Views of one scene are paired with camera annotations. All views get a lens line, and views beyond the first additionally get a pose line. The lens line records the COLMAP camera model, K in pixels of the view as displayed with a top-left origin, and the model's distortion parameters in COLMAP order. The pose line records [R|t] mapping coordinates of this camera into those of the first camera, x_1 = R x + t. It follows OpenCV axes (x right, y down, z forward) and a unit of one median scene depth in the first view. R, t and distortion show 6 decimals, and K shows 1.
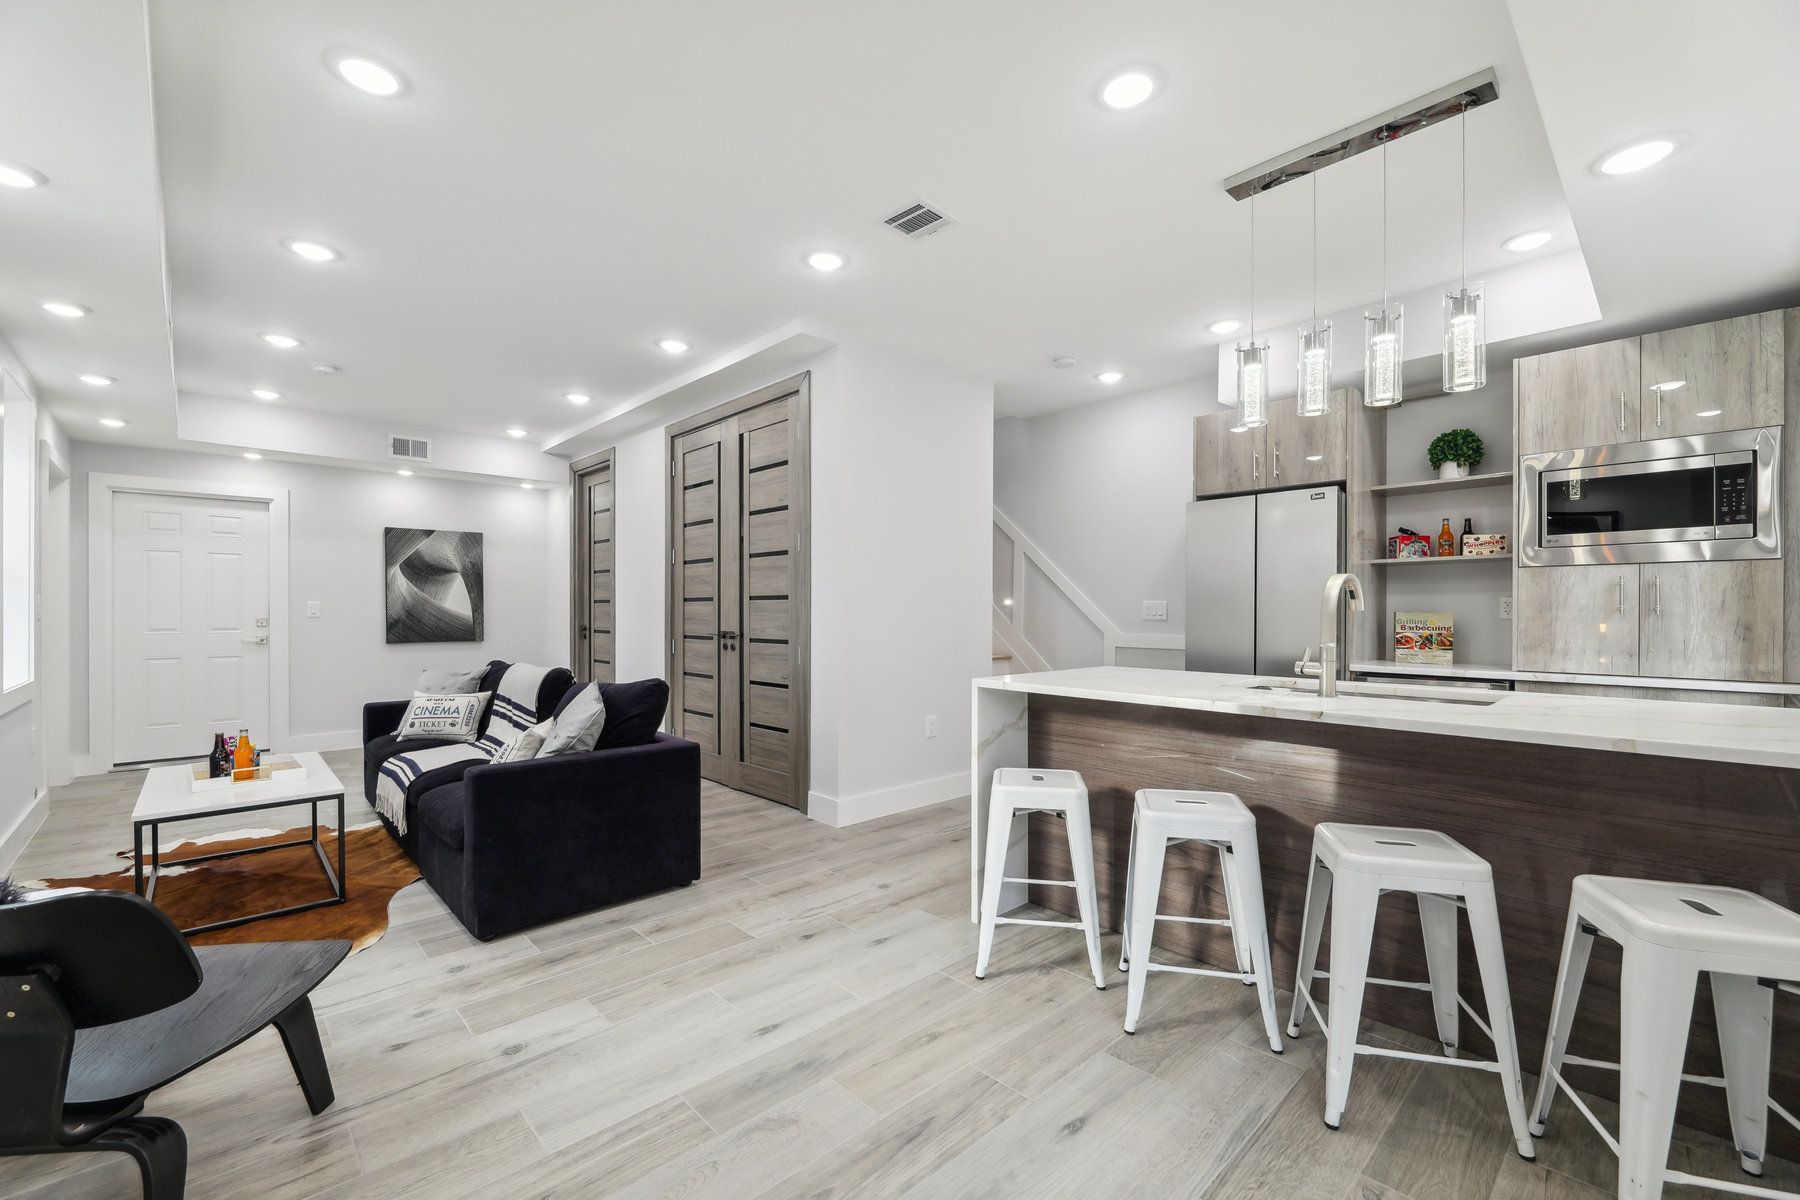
lens RADIAL K [[744.0, 0, 891.5], [0, 744.0, 612.4], [0, 0, 1]] dist [0.001694, -0.003409]
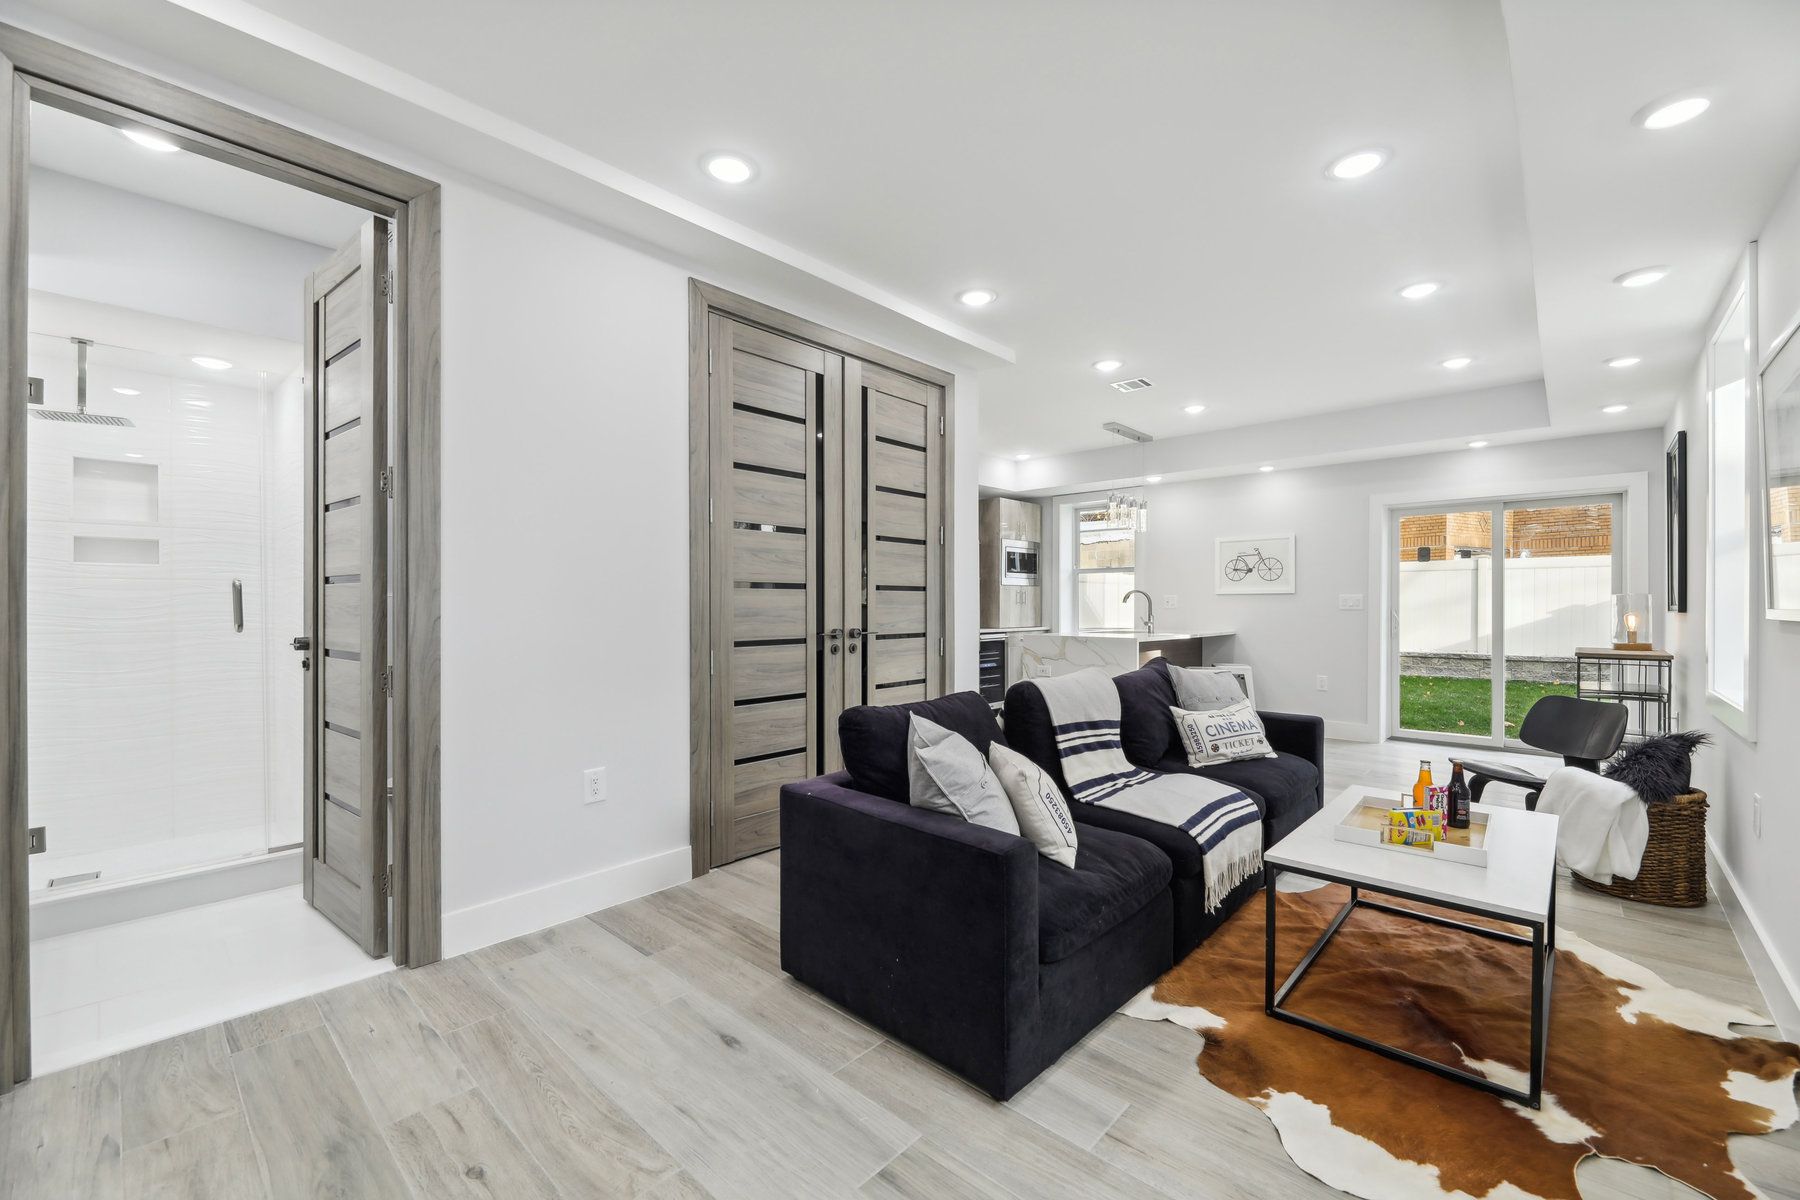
lens RADIAL K [[731.3, 0, 894.6], [0, 731.3, 610.9], [0, 0, 1]] dist [0.000392, 0.000249]
pose [[-0.070597, -0.009885, 0.997456, -1.154902], [0.001983, 0.999948, 0.010050, -0.001141], [-0.997503, 0.002687, -0.070574, 1.171718]]
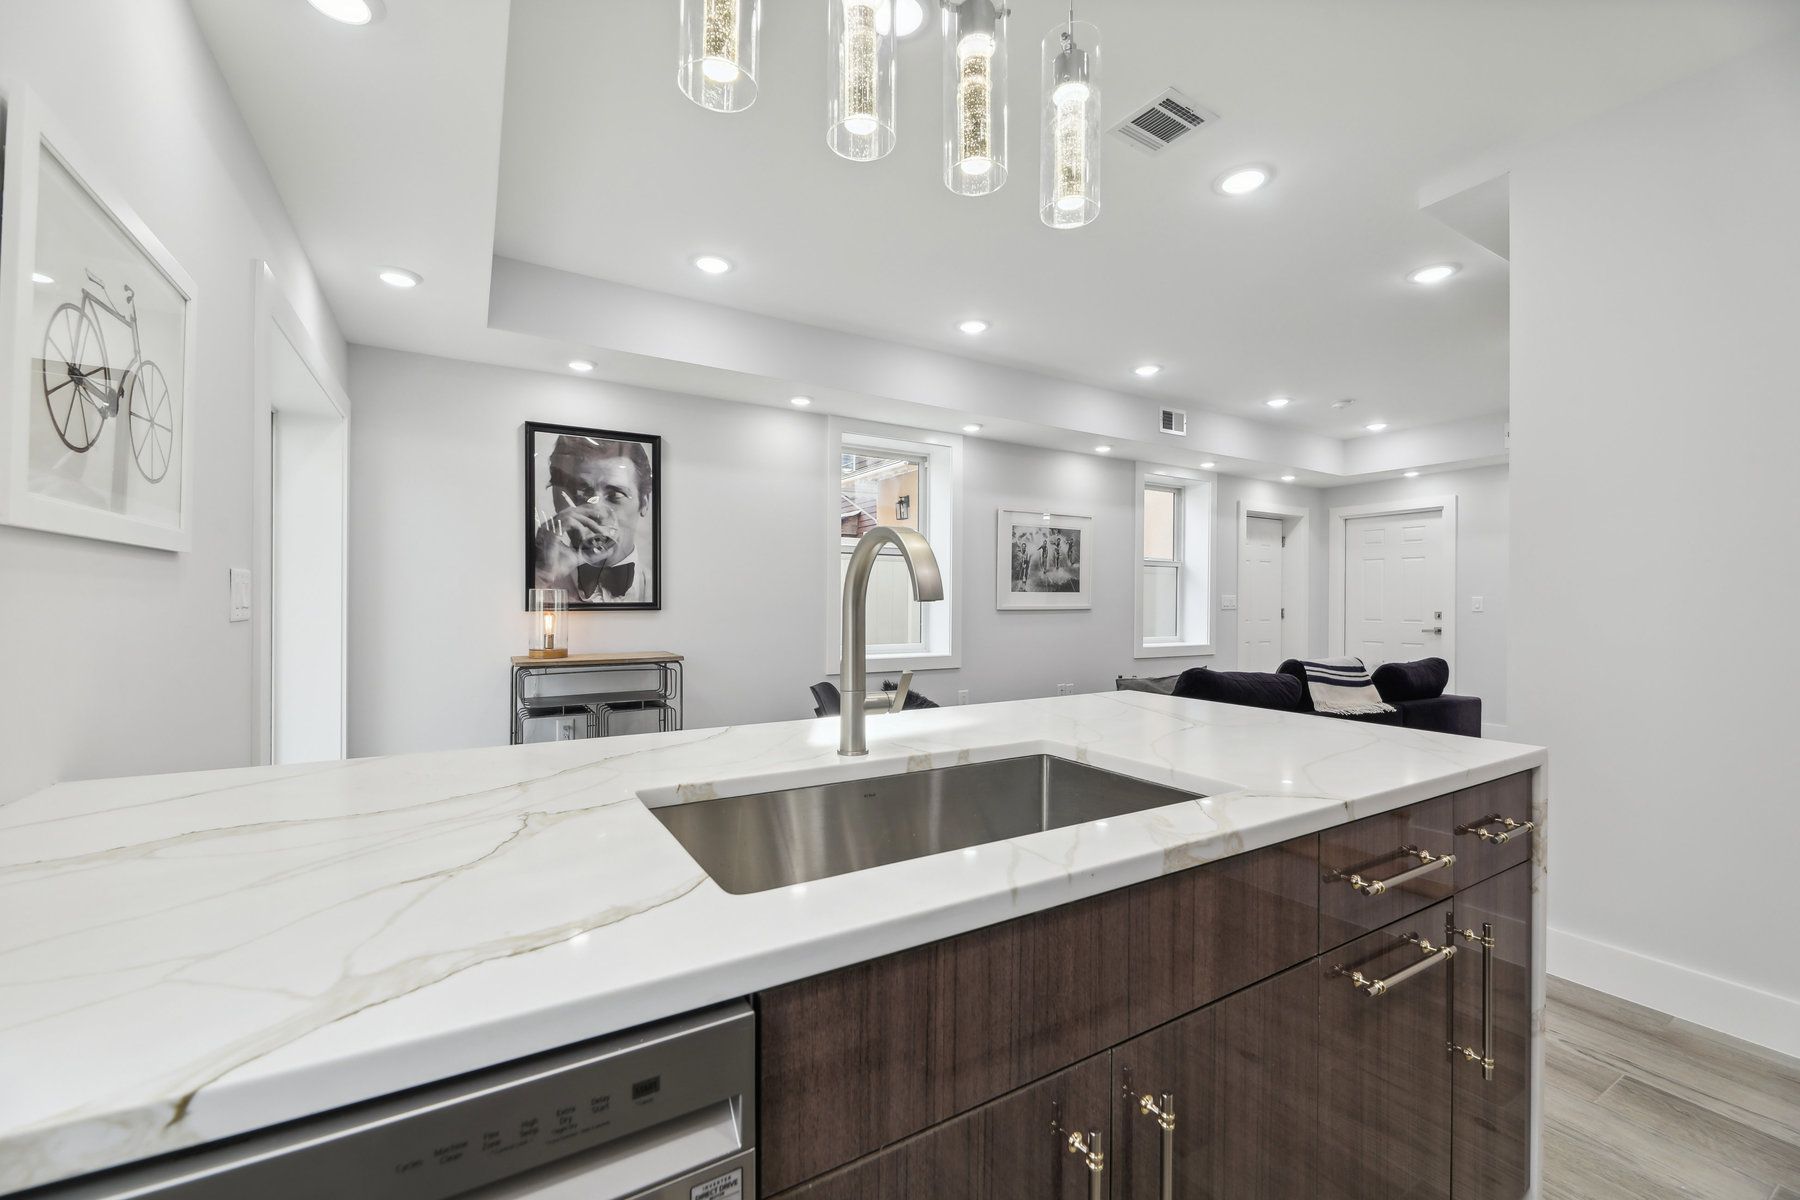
lens RADIAL K [[731.7, 0, 902.3], [0, 731.7, 602.2], [0, 0, 1]] dist [-0.000517, -0.003139]
pose [[-0.211050, -0.002029, -0.977473, 0.601561], [-0.007859, 0.999969, -0.000379, -0.000492], [0.977444, 0.007602, -0.211060, 0.618703]]
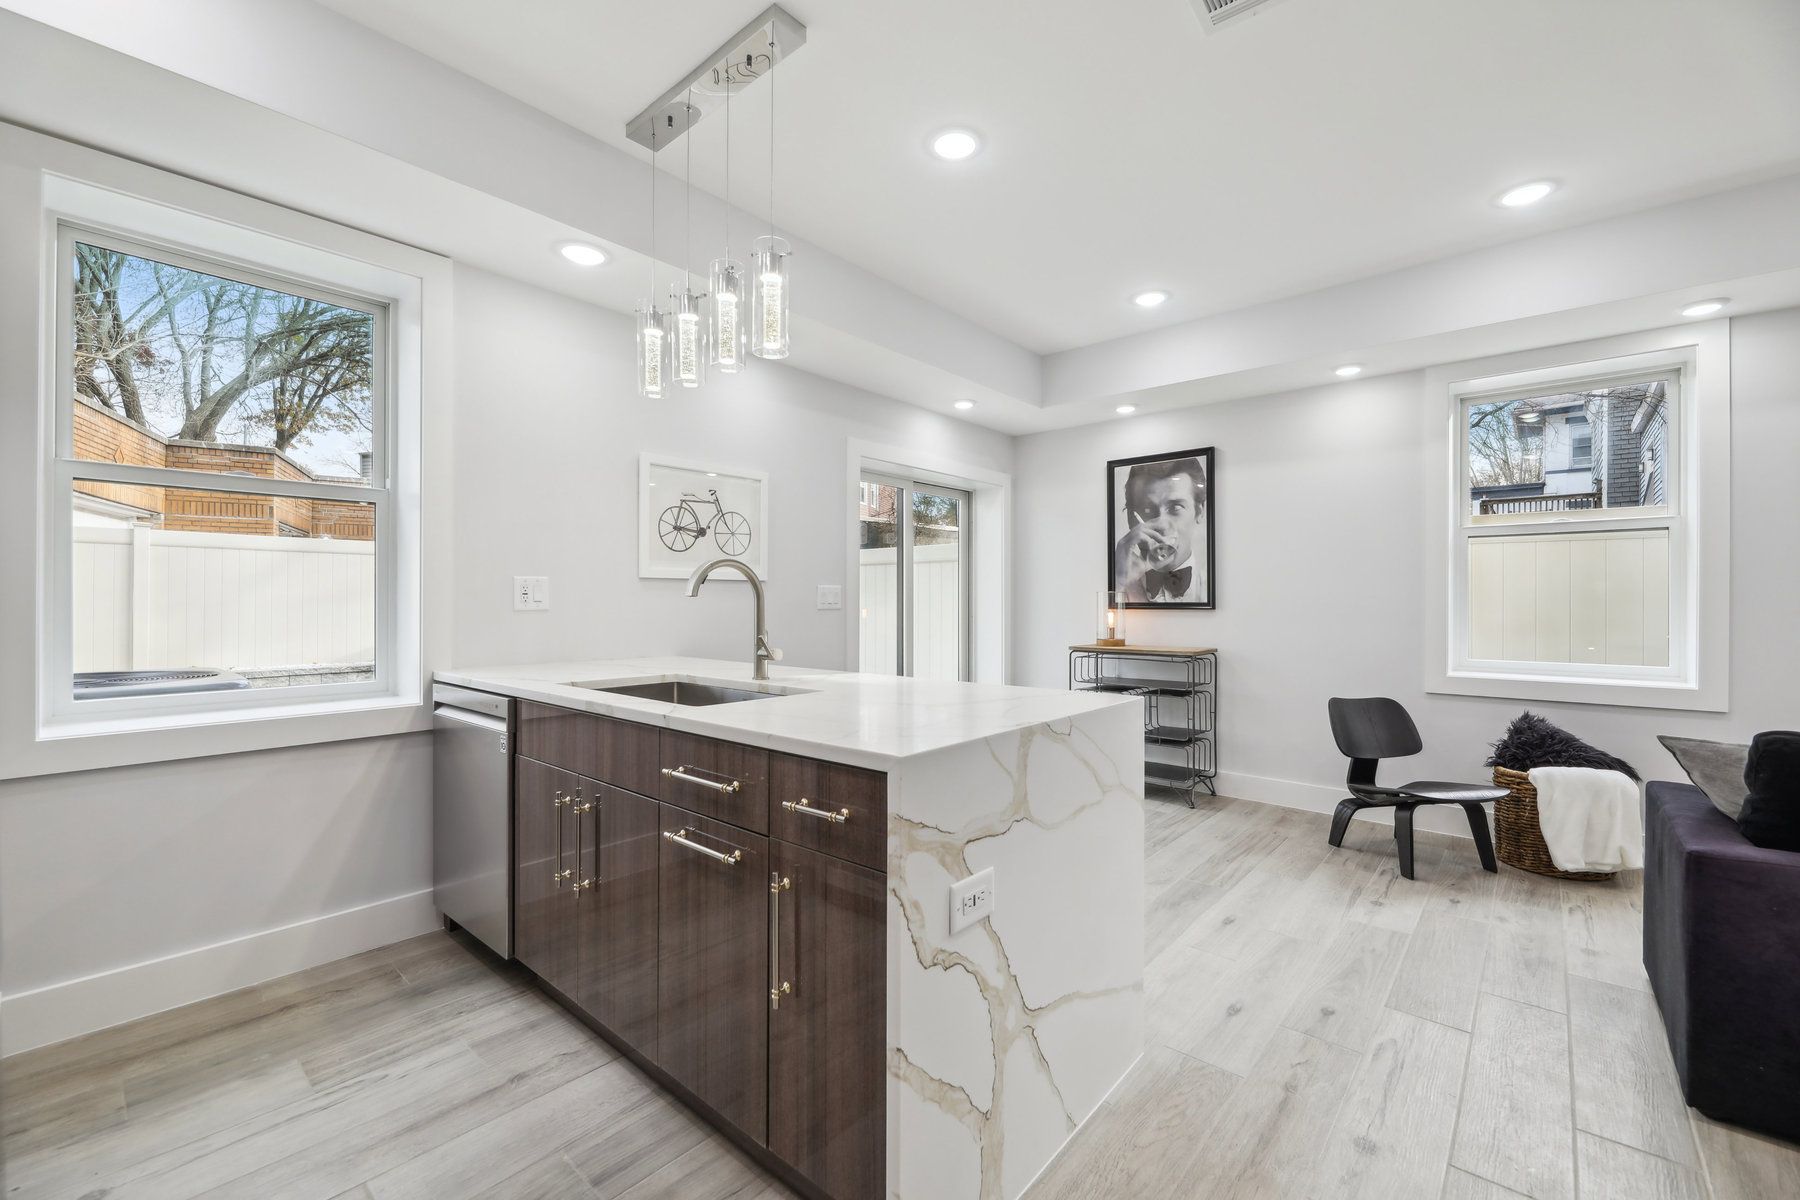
lens RADIAL K [[731.3, 0, 894.6], [0, 731.3, 610.9], [0, 0, 1]] dist [0.000392, 0.000249]
pose [[-0.995314, -0.003184, -0.096647, 0.267980], [-0.004734, 0.999864, 0.015813, 0.000017], [0.096584, 0.016196, -0.995193, 1.095767]]
